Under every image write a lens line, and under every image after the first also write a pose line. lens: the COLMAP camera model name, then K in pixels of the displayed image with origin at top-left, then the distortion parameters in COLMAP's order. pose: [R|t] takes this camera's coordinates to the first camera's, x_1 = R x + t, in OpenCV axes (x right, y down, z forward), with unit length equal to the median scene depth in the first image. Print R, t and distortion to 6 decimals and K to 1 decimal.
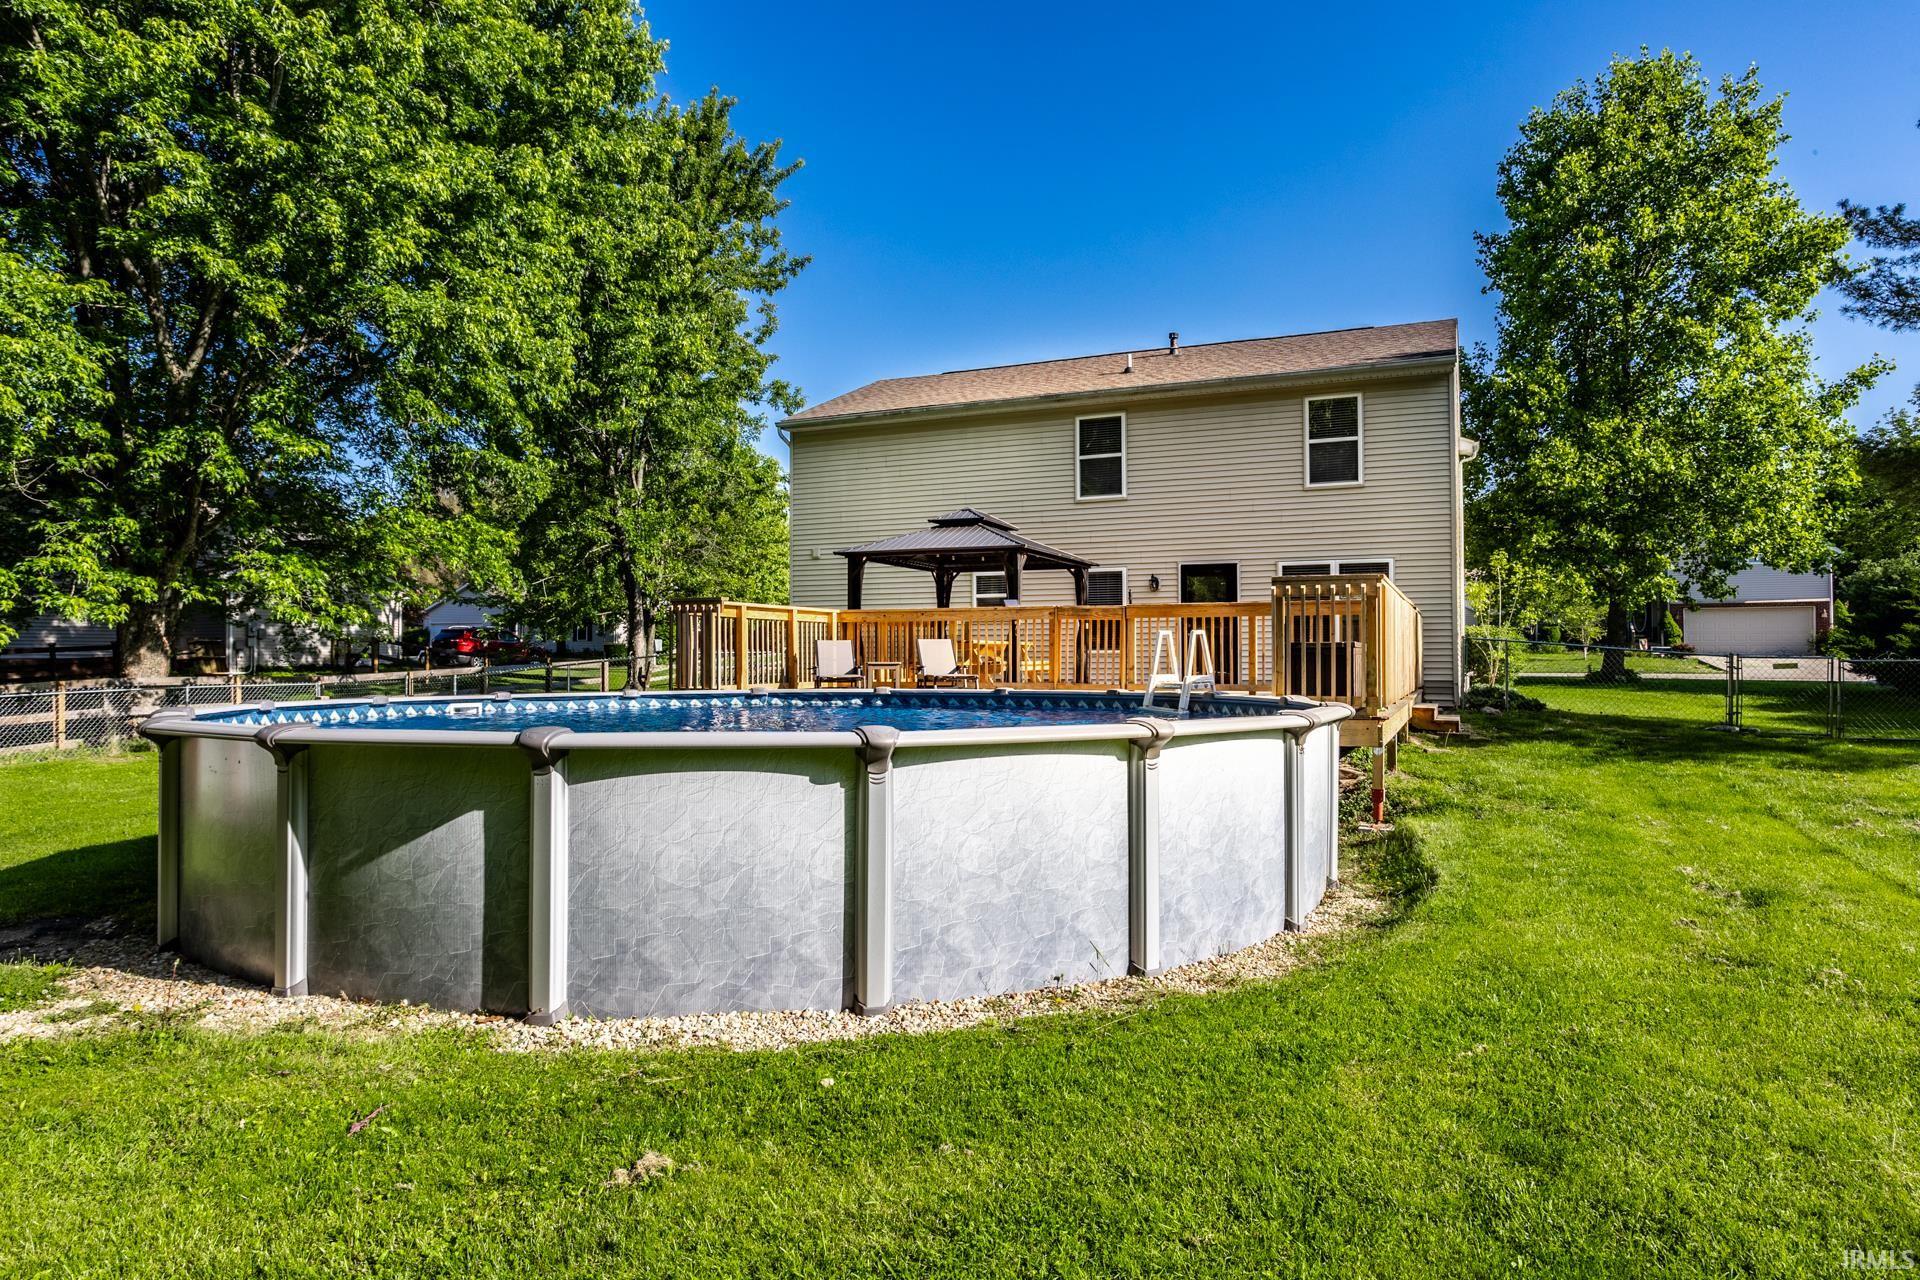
lens RADIAL K [[1161.6, 0, 960.0], [0, 1161.6, 640.0], [0, 0, 1]] dist [-0.073908, 0.078135]
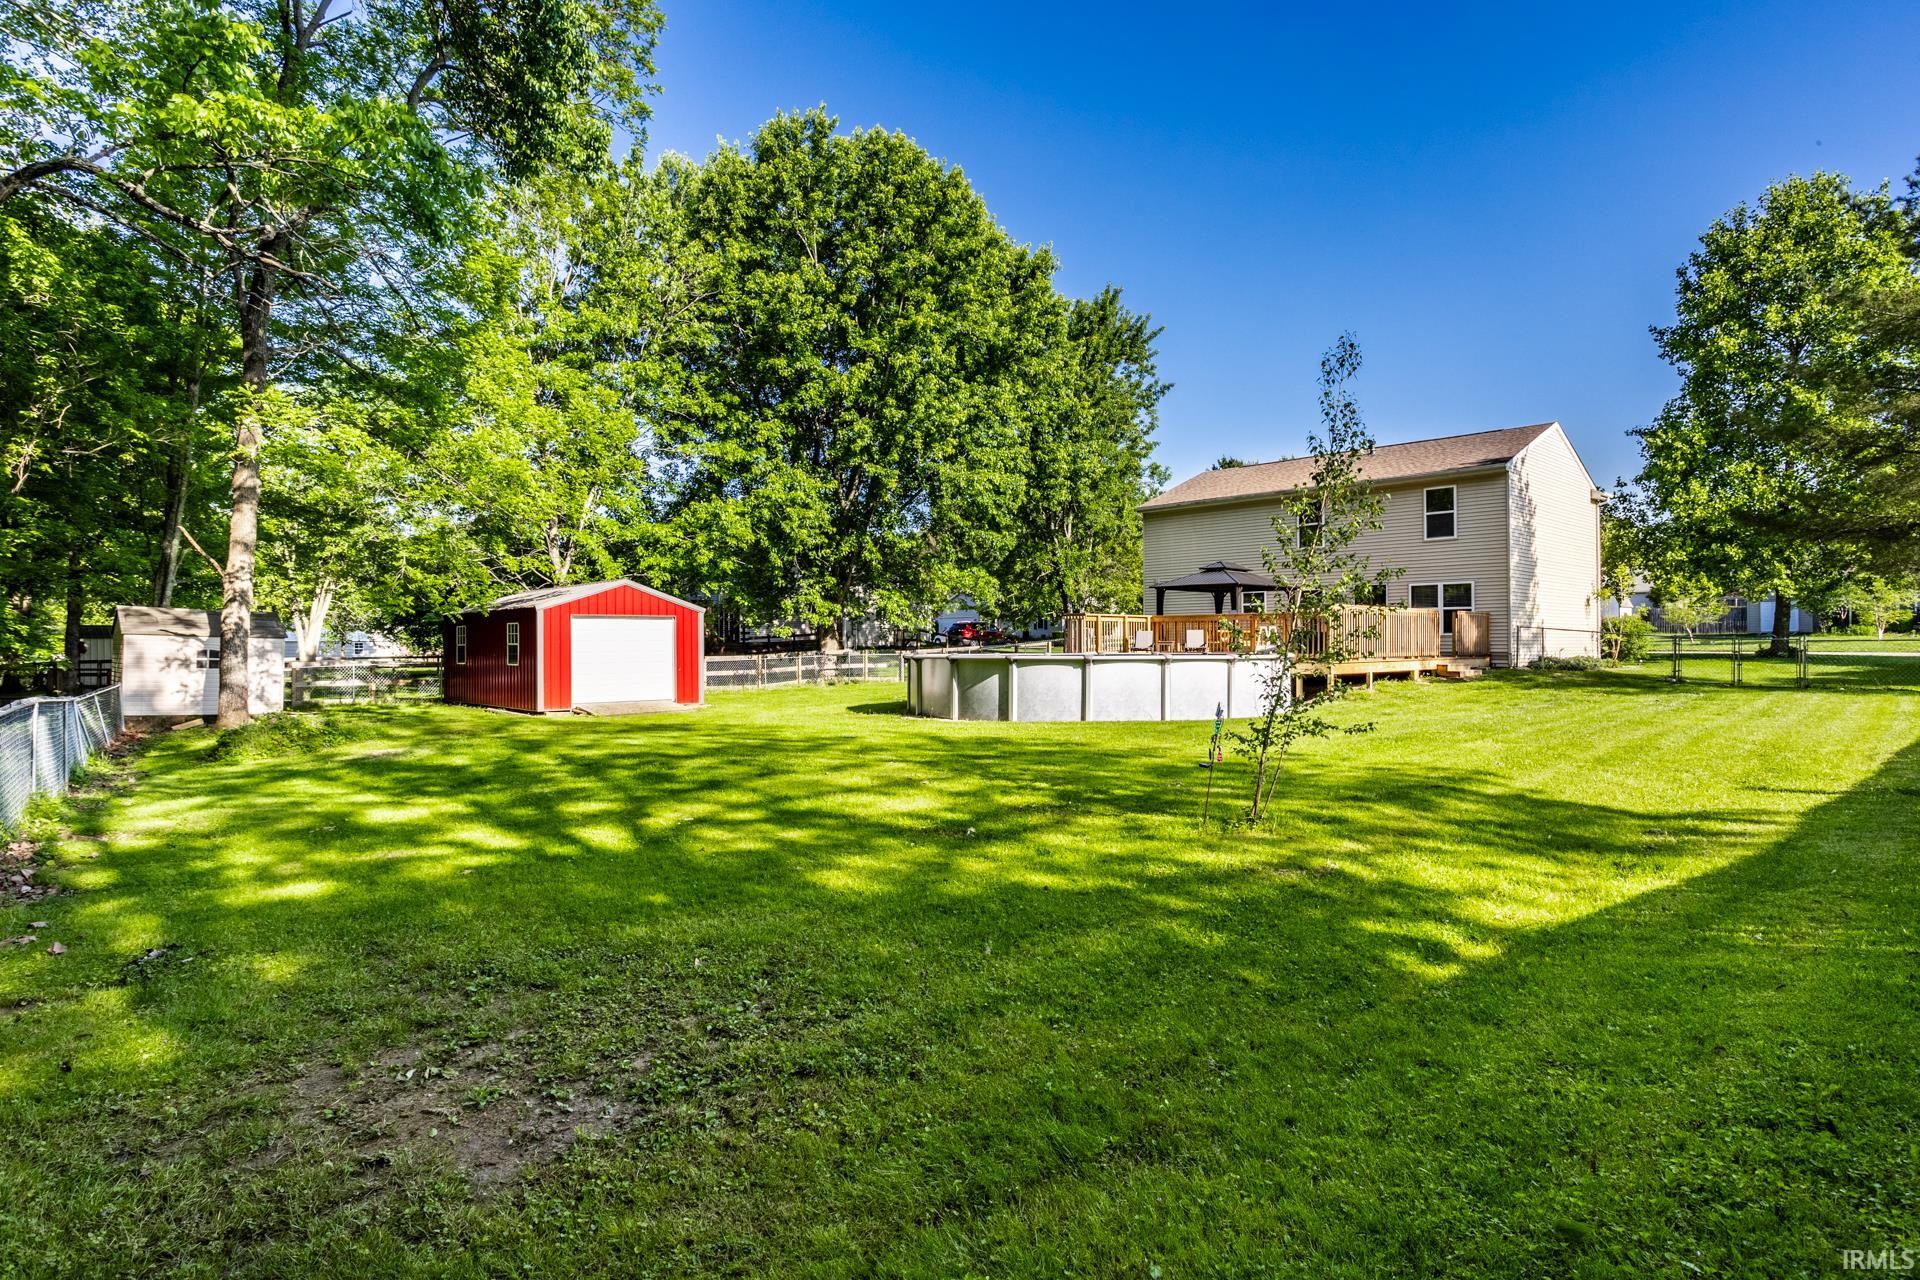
lens RADIAL K [[1007.4, 0, 960.0], [0, 1007.4, 640.0], [0, 0, 1]] dist [-0.001457, -0.000189]
pose [[0.920650, -0.003868, -0.390371, 0.233063], [0.008833, 0.999901, 0.010925, -0.004837], [0.390290, -0.013506, 0.920593, -0.636034]]
